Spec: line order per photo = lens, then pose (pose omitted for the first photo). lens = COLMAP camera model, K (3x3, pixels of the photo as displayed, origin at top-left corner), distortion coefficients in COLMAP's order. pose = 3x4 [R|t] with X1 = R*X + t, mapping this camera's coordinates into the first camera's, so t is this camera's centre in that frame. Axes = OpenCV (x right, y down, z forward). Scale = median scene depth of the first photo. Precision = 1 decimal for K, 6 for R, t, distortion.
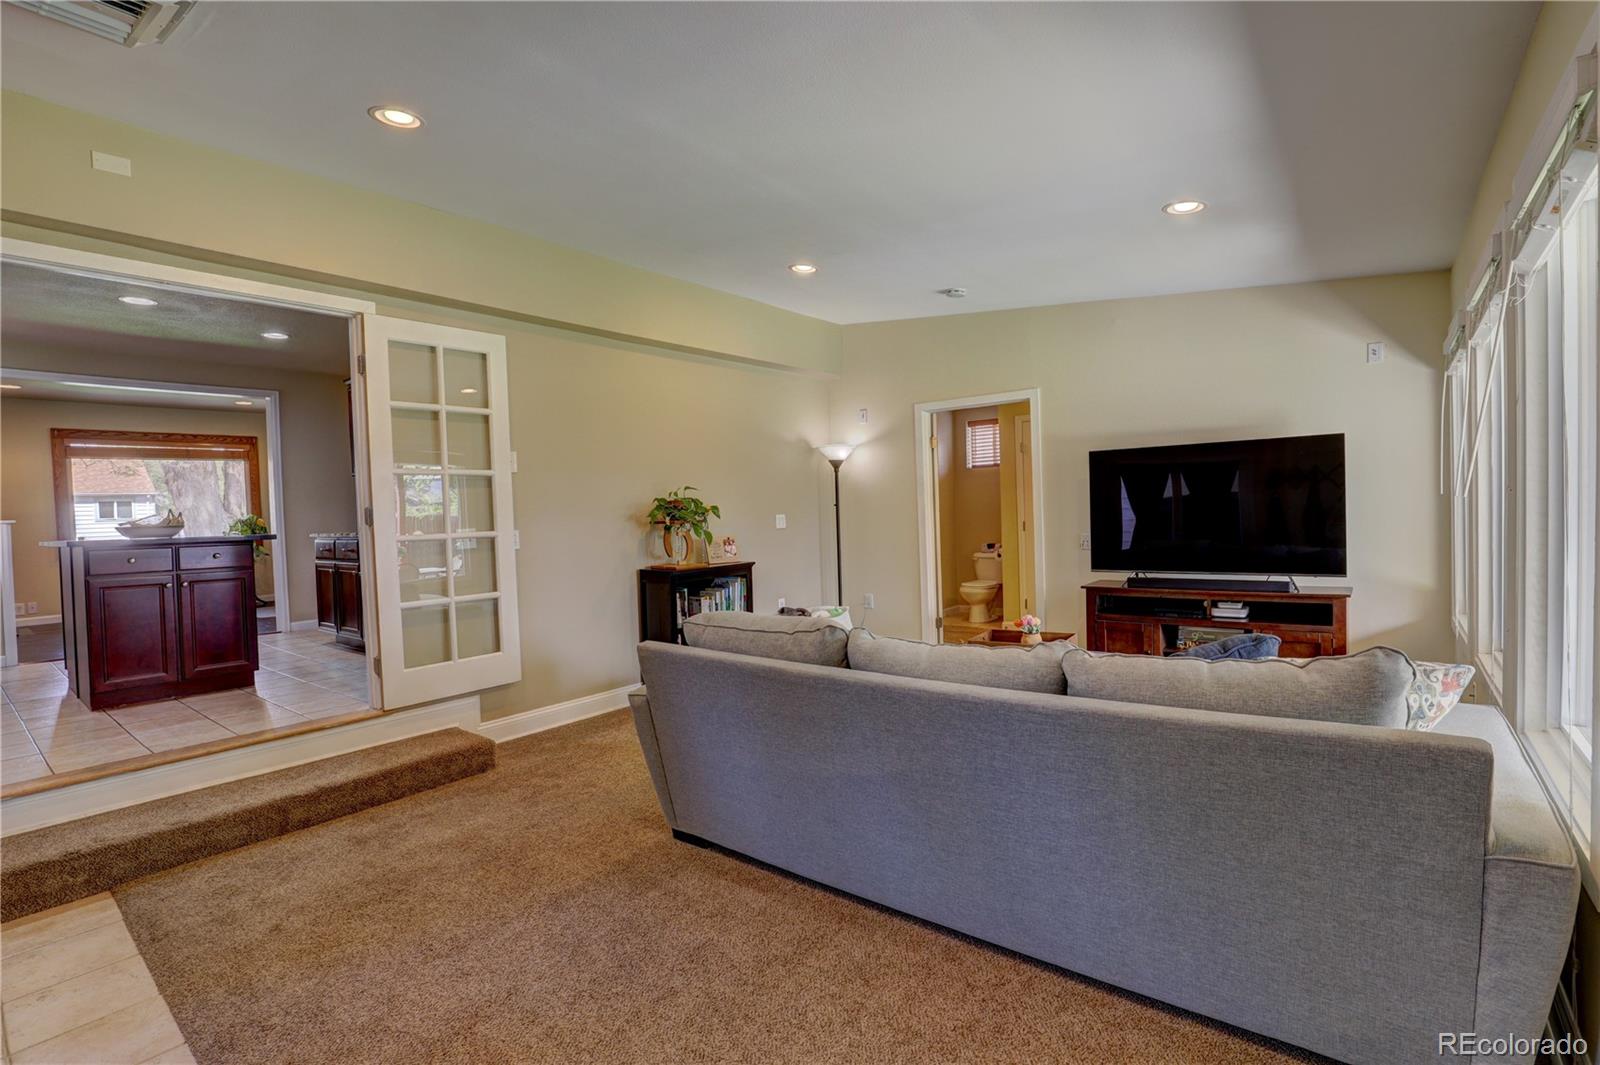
lens RADIAL K [[732.3, 0, 800.7], [0, 732.3, 528.5], [0, 0, 1]] dist [-0.036312, 0.006246]
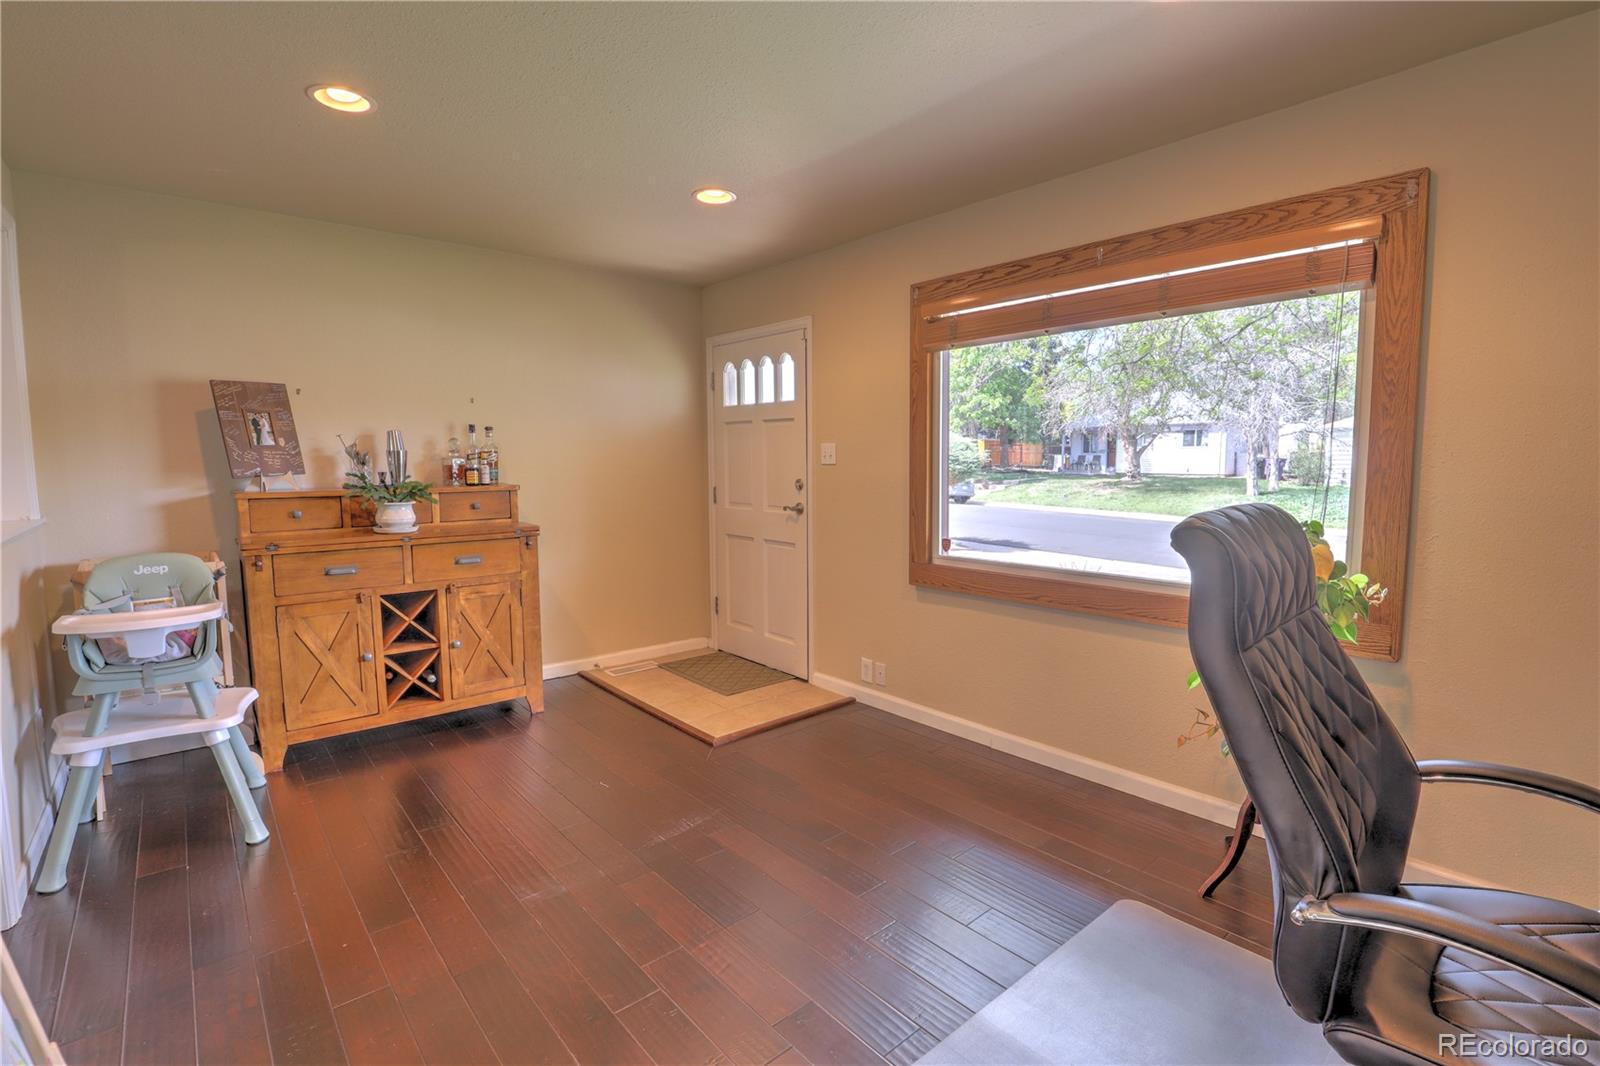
lens RADIAL K [[732.3, 0, 800.7], [0, 732.3, 529.0], [0, 0, 1]] dist [-0.036312, 0.006246]
pose [[-0.178554, 0.125905, -0.975841, -0.993102], [-0.018738, 0.991164, 0.131311, -0.084544], [0.983752, 0.041732, -0.174617, 1.708559]]
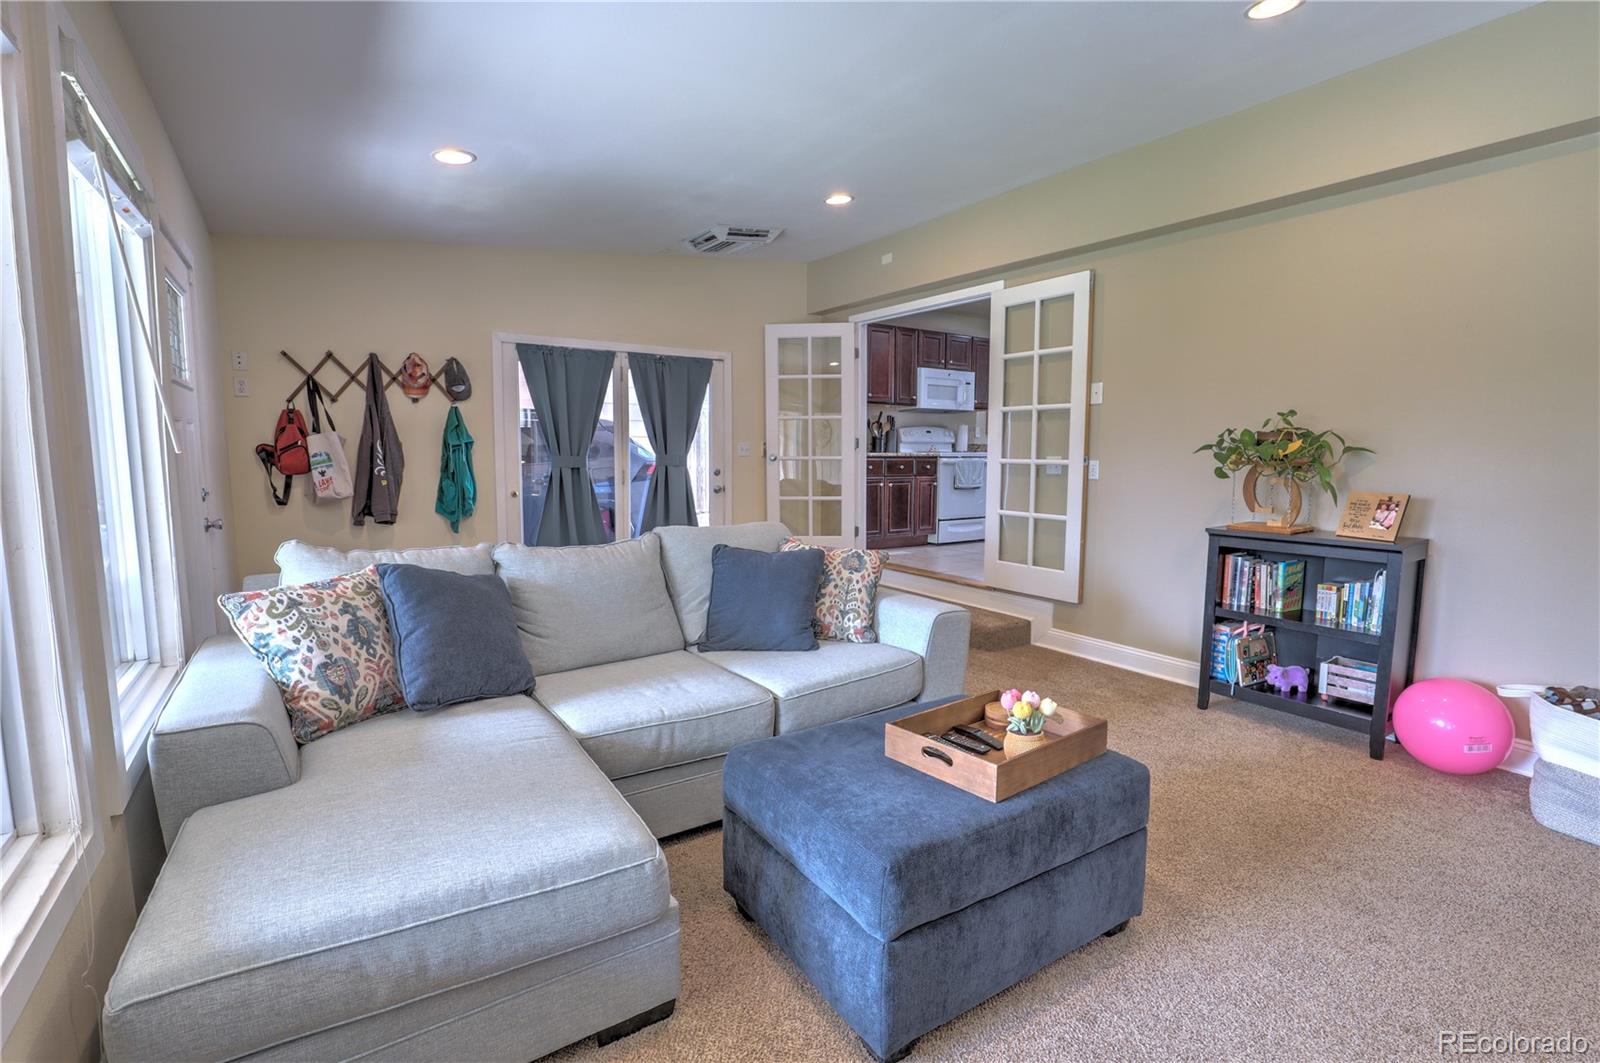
lens RADIAL K [[732.3, 0, 800.7], [0, 732.3, 527.5], [0, 0, 1]] dist [-0.036312, 0.006246]
pose [[-0.292607, 0.133467, -0.946873, 0.670353], [-0.022107, 0.989003, 0.146237, -0.041941], [0.955977, 0.063723, -0.286439, 0.845640]]
